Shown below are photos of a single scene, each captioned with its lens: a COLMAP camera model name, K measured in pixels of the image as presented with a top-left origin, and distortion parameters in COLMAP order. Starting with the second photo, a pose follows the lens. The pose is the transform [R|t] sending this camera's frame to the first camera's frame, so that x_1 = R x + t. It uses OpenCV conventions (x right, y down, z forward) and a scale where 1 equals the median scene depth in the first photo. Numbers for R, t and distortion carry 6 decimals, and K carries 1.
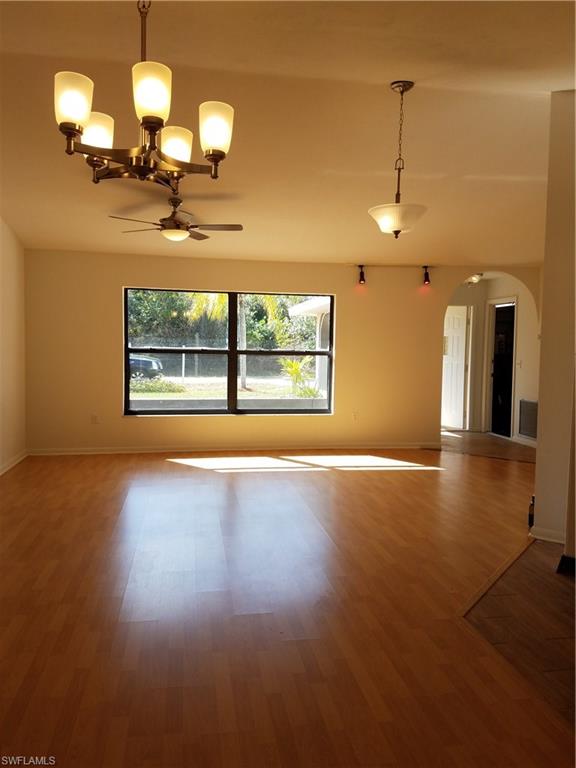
lens RADIAL K [[576.4, 0, 281.4], [0, 576.4, 380.3], [0, 0, 1]] dist [0.065033, -0.007967]
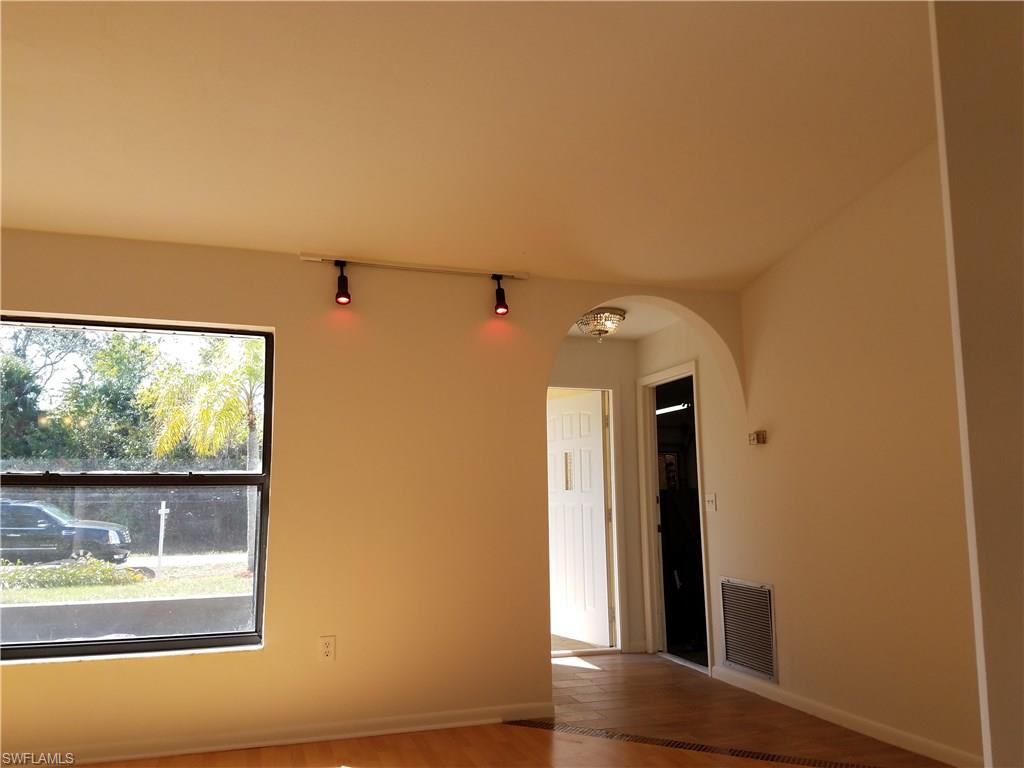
lens RADIAL K [[768.5, 0, 516.8], [0, 768.5, 381.0], [0, 0, 1]] dist [0.065033, -0.007967]
pose [[0.984883, 0.004914, 0.173153, 0.137561], [0.032356, 0.976786, -0.211759, 0.003399], [-0.170174, 0.214160, 0.961861, 0.386299]]
